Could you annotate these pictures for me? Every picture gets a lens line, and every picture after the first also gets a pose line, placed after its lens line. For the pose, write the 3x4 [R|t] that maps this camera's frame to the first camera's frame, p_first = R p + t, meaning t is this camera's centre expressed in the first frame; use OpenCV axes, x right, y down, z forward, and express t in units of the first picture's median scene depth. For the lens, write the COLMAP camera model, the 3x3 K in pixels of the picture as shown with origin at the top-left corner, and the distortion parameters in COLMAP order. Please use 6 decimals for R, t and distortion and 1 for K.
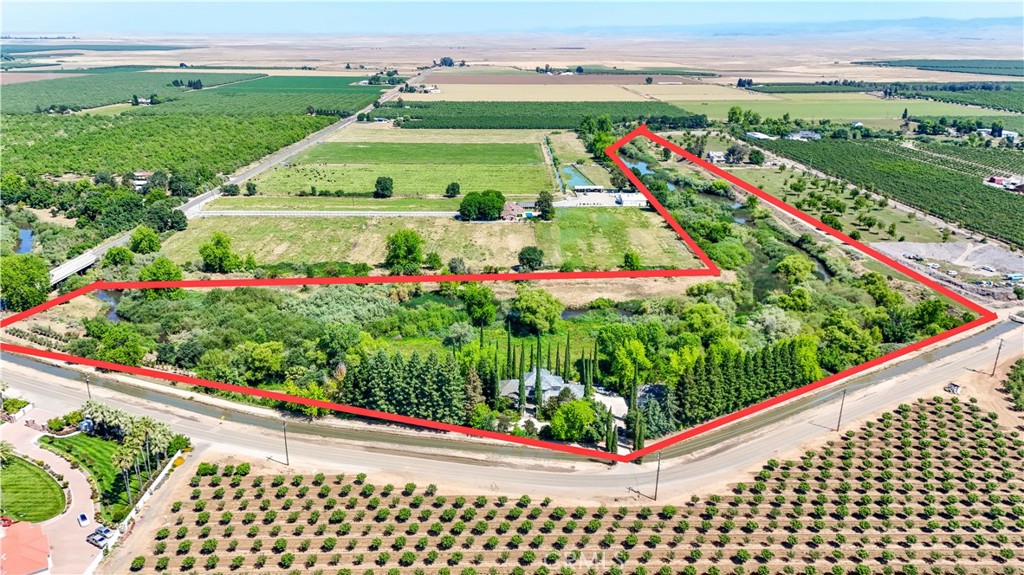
lens RADIAL K [[747.5, 0, 514.2], [0, 747.5, 287.4], [0, 0, 1]] dist [0.077192, -0.066943]
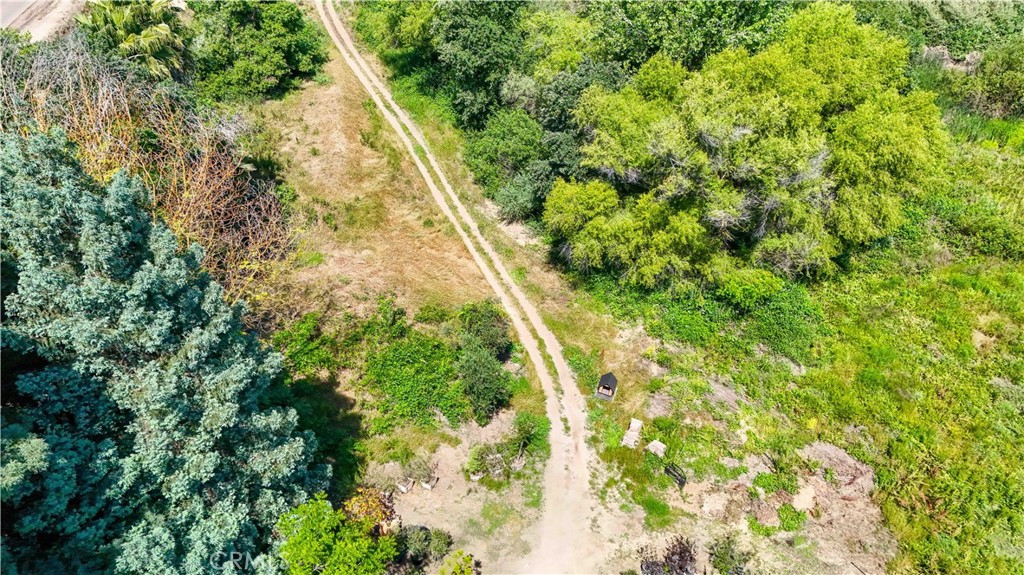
lens RADIAL K [[747.5, 0, 507.2], [0, 747.5, 286.6], [0, 0, 1]] dist [0.077192, -0.066943]
pose [[0.489933, 0.551074, -0.675488, -0.072906], [-0.284780, 0.833517, 0.473445, 0.040979], [0.823933, -0.039591, 0.565302, 0.664713]]
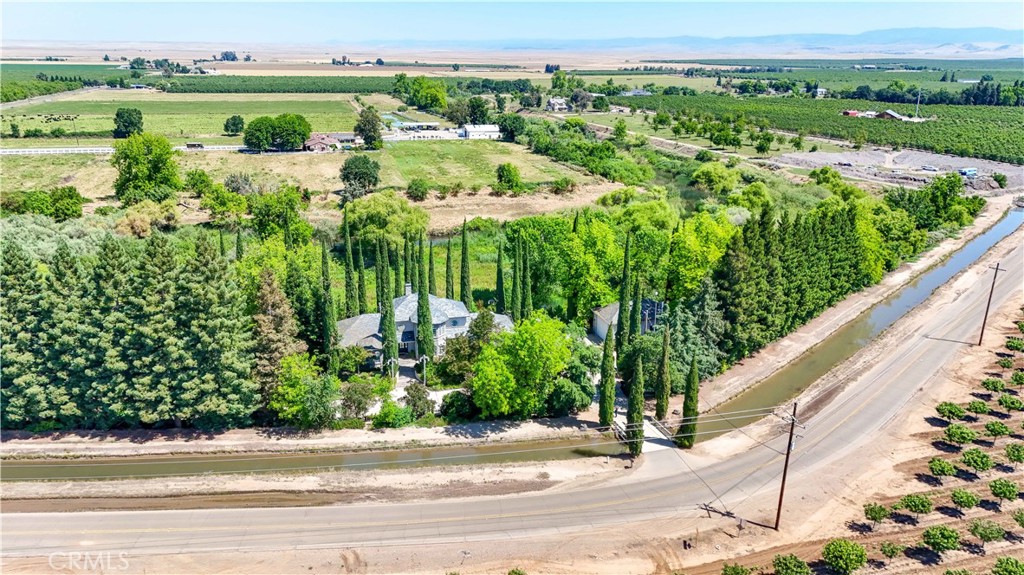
lens RADIAL K [[747.5, 0, 513.0], [0, 747.5, 289.9], [0, 0, 1]] dist [0.077192, -0.066943]
pose [[0.967113, -0.074875, 0.243075, -0.017484], [0.078384, 0.996912, -0.004781, 0.083338], [-0.241967, 0.023677, 0.969996, 0.362327]]
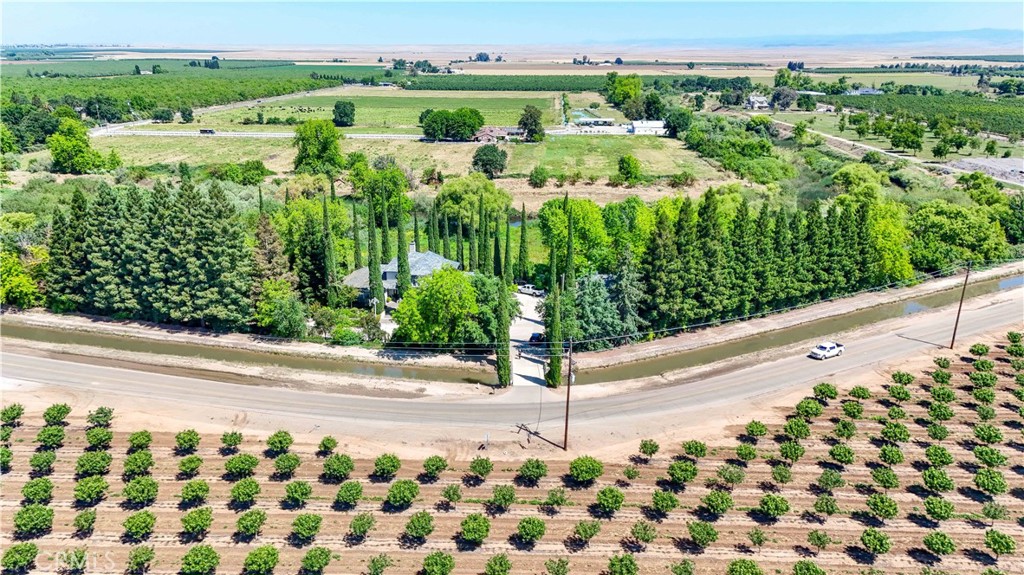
lens RADIAL K [[747.5, 0, 513.8], [0, 747.5, 289.0], [0, 0, 1]] dist [0.077192, -0.066943]
pose [[0.998149, 0.015732, -0.058748, 0.100834], [-0.016610, 0.999757, -0.014489, 0.105879], [0.058506, 0.015438, 0.998168, 0.297966]]
